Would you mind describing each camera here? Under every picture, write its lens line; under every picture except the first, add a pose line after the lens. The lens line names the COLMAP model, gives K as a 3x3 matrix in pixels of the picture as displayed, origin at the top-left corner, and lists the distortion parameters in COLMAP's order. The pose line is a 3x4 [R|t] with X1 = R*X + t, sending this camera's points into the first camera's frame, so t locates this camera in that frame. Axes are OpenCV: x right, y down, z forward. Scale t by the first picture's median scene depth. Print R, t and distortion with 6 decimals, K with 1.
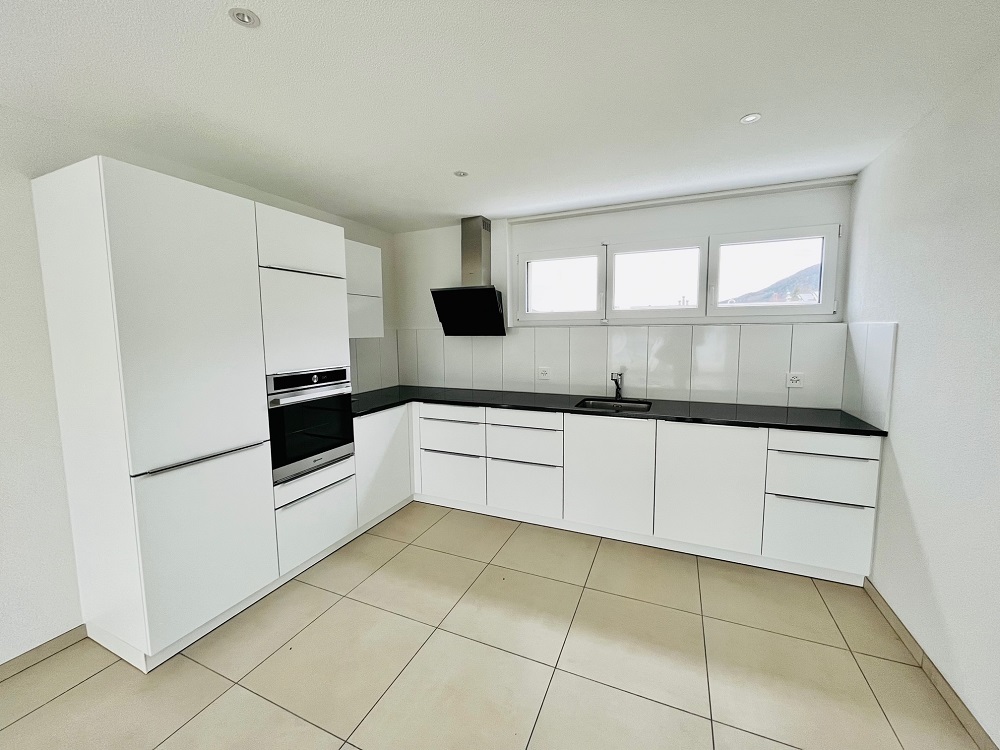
lens RADIAL K [[399.8, 0, 500.0], [0, 399.8, 375.0], [0, 0, 1]] dist [-0.009107, -0.000086]
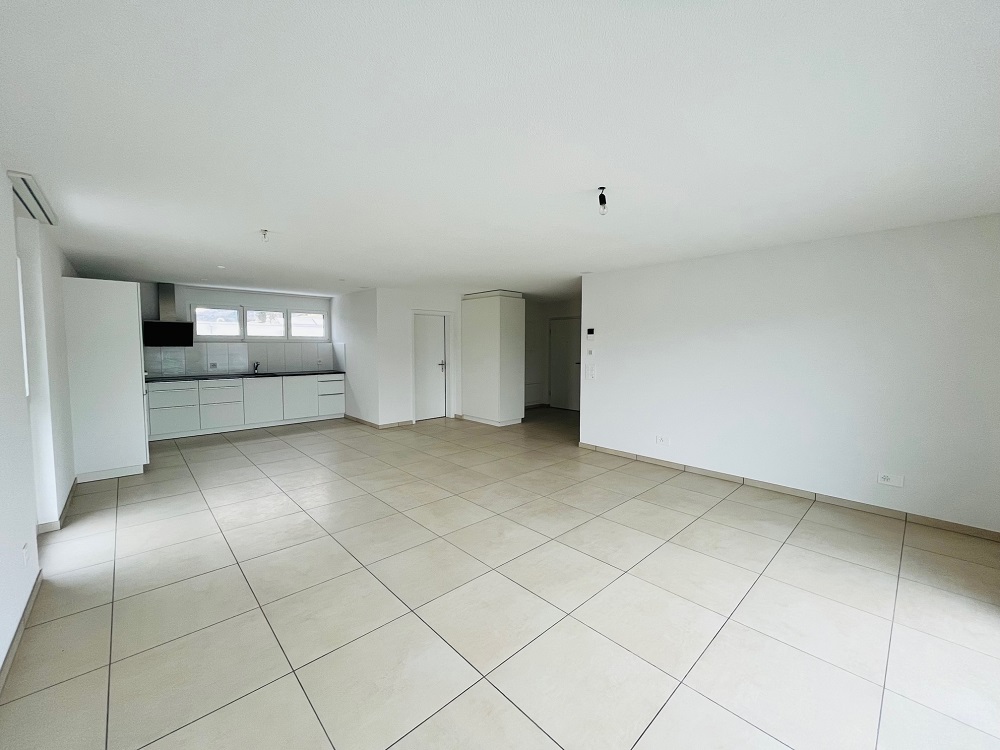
lens RADIAL K [[402.8, 0, 500.0], [0, 402.8, 375.0], [0, 0, 1]] dist [0.001446, 0.000053]
pose [[0.396081, -0.058872, 0.916326, -1.330940], [0.091605, 0.995497, 0.024362, 0.145890], [-0.913635, 0.074291, 0.399691, -1.277237]]
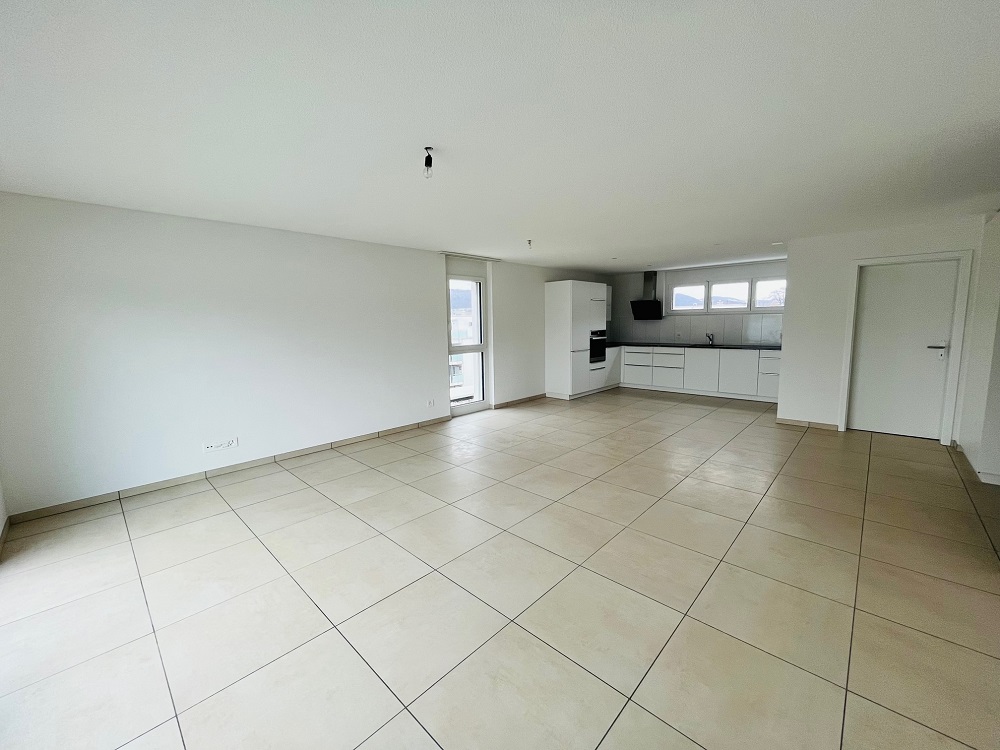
lens RADIAL K [[402.8, 0, 500.0], [0, 402.8, 375.0], [0, 0, 1]] dist [0.001446, 0.000053]
pose [[0.937737, 0.034373, -0.345641, -0.056568], [-0.024008, 0.999126, 0.034224, 0.200589], [0.346515, -0.023795, 0.937743, -1.845231]]
